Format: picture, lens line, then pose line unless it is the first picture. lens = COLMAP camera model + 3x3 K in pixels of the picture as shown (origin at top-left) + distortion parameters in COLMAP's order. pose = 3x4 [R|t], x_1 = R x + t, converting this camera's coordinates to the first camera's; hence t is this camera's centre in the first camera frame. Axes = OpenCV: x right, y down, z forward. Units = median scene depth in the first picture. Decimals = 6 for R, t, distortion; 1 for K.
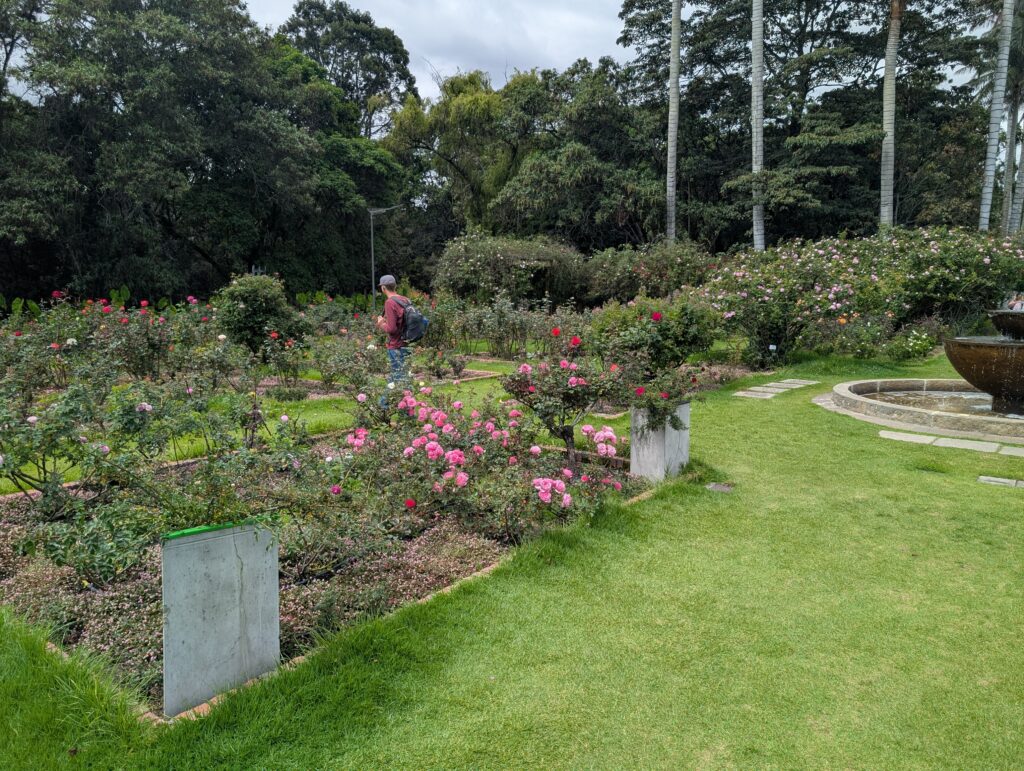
lens RADIAL K [[714.9, 0, 512.0], [0, 714.9, 385.5], [0, 0, 1]] dist [-0.024041, 0.003478]
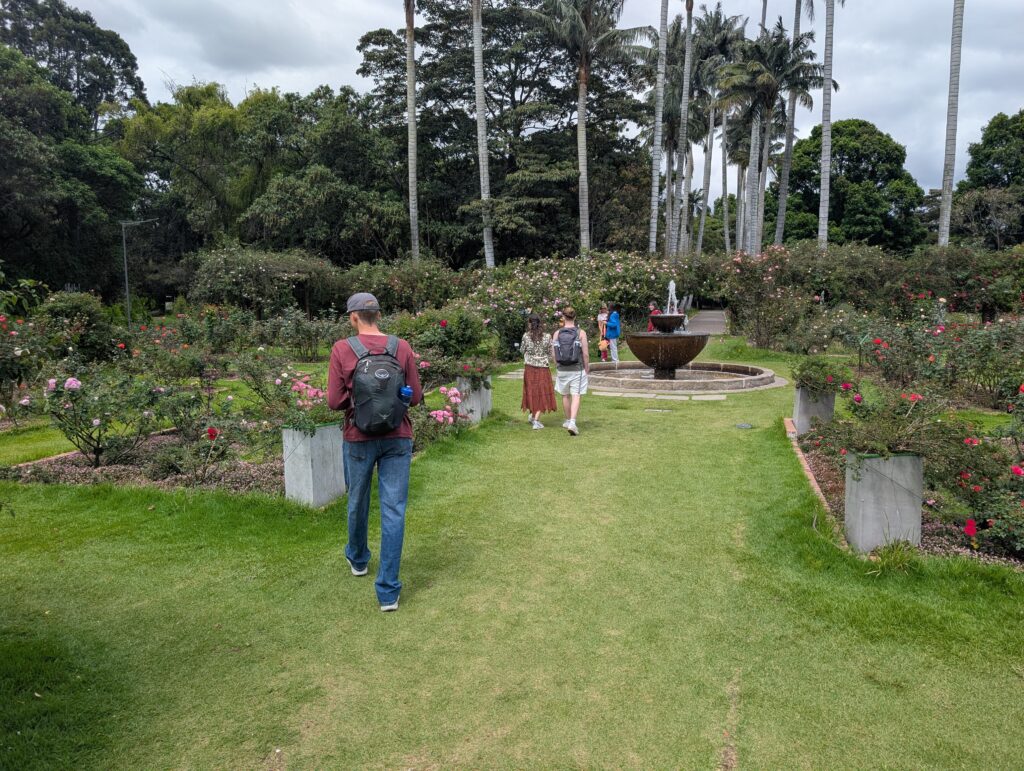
lens RADIAL K [[703.7, 0, 512.0], [0, 703.7, 385.5], [0, 0, 1]] dist [0.001813, -0.054737]
pose [[0.929440, -0.050133, 0.365550, -0.058920], [0.052626, 0.998609, 0.003146, 0.008789], [-0.365200, 0.016313, 0.930786, -0.105711]]
